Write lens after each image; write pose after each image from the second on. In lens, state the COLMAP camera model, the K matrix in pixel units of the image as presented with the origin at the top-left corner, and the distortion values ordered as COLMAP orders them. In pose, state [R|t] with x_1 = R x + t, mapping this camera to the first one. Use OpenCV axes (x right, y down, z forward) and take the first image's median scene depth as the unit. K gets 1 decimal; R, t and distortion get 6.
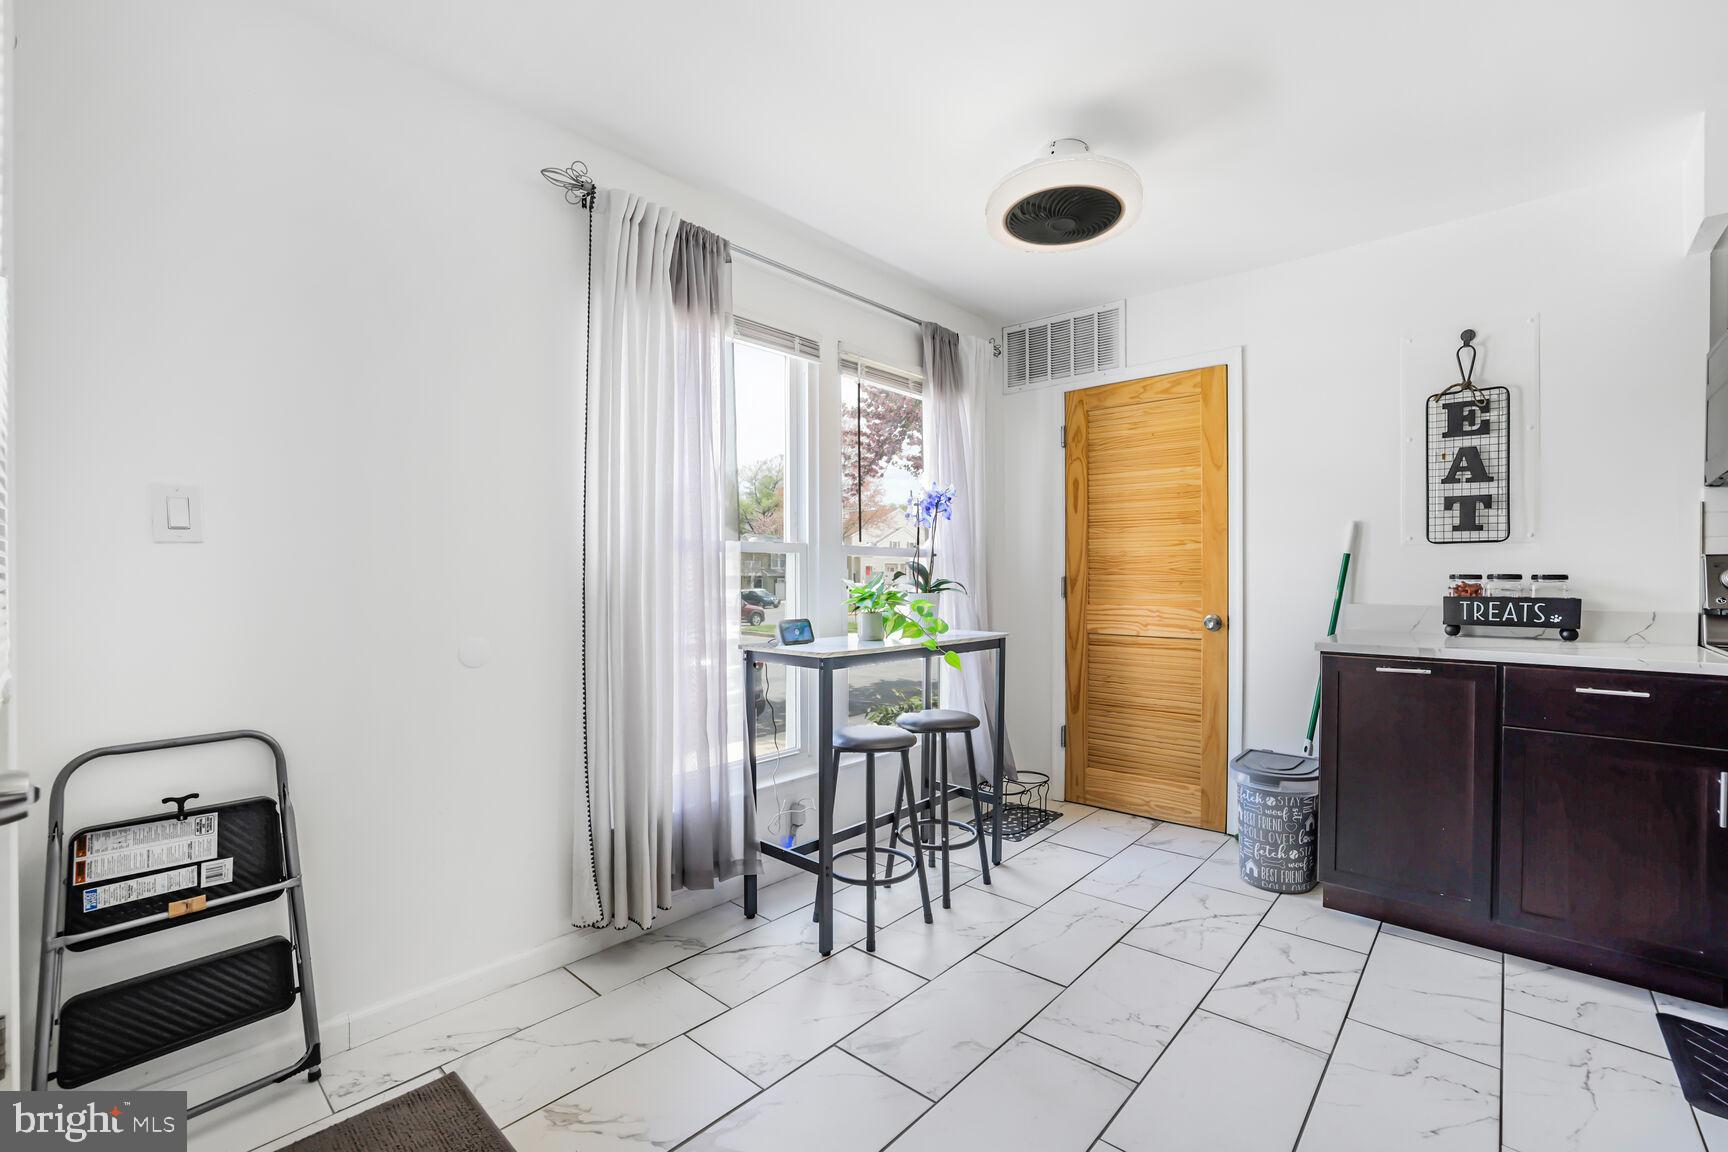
lens RADIAL K [[735.7, 0, 867.5], [0, 735.7, 573.5], [0, 0, 1]] dist [-0.045705, 0.014305]
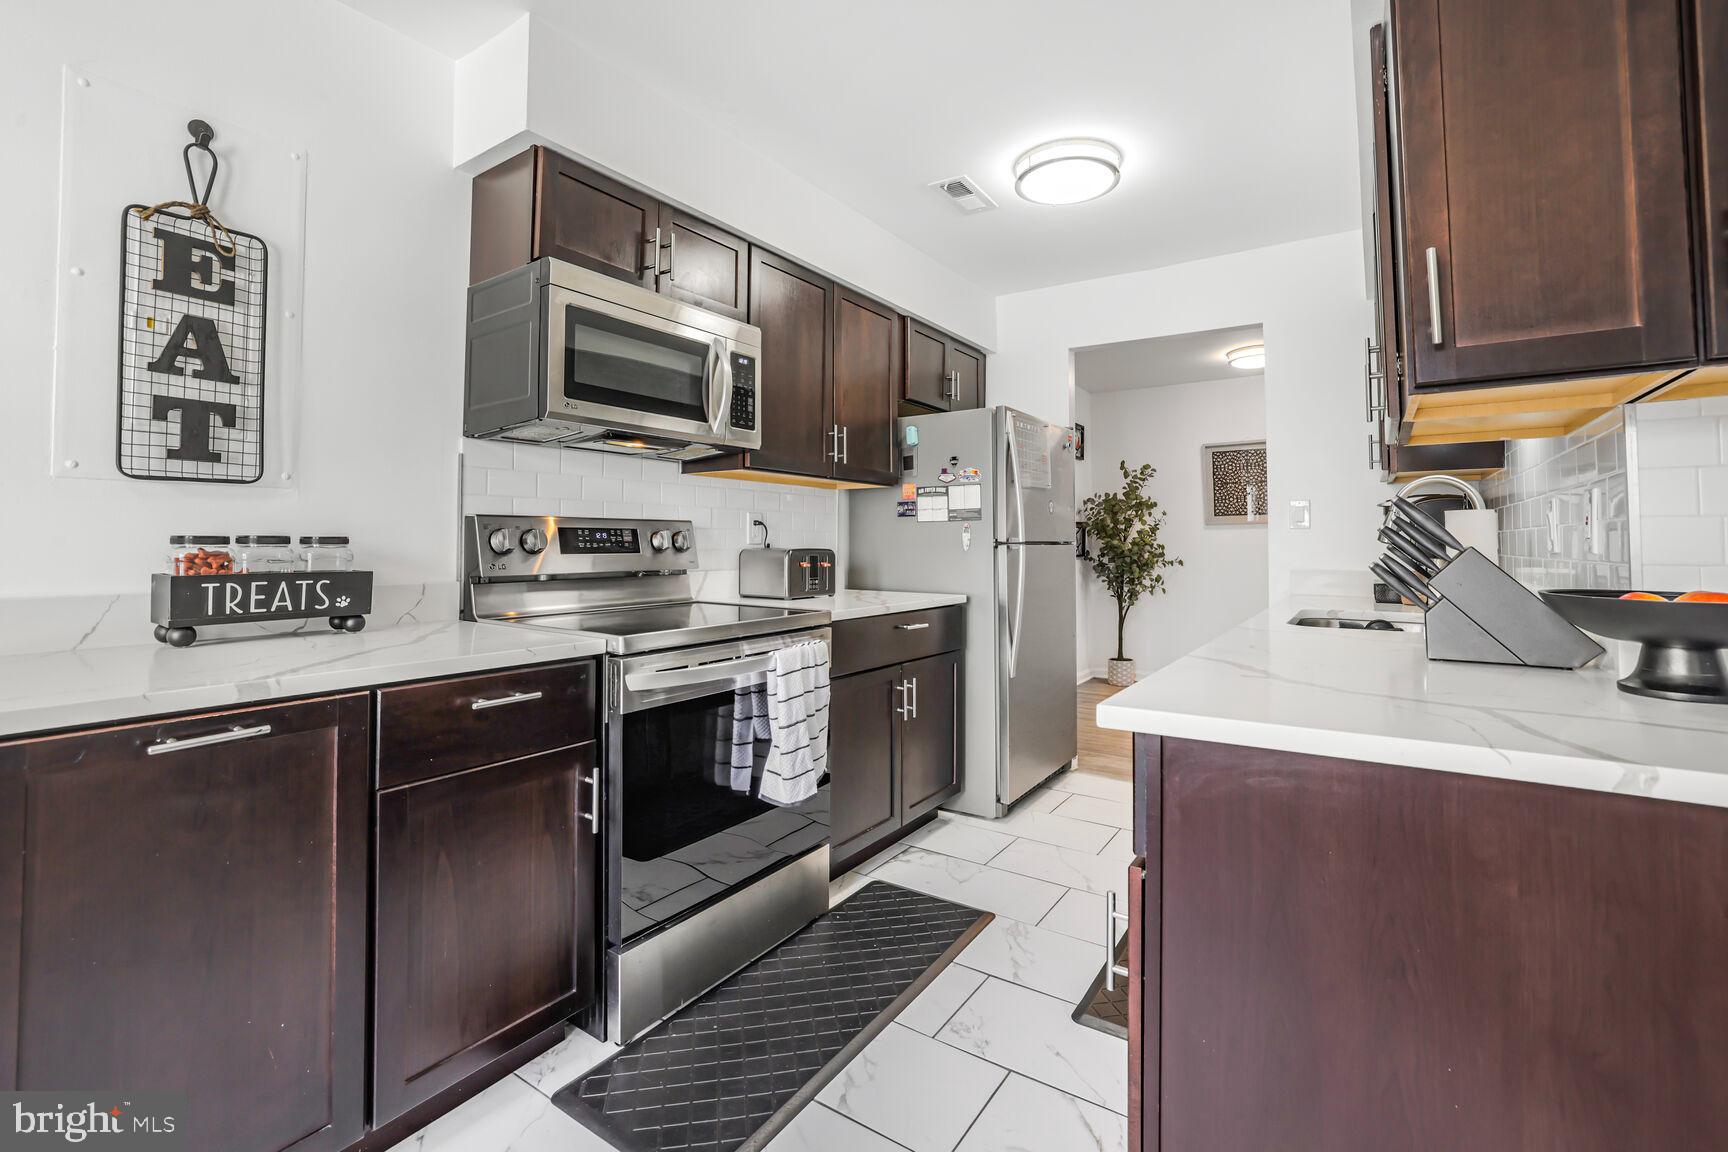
lens RADIAL K [[745.8, 0, 860.8], [0, 745.8, 527.0], [0, 0, 1]] dist [-0.020262, 0.000140]
pose [[-0.119116, 0.018687, 0.992704, 0.188996], [-0.004755, 0.999801, -0.019391, 0.003174], [-0.992869, -0.007030, -0.119004, 0.545249]]
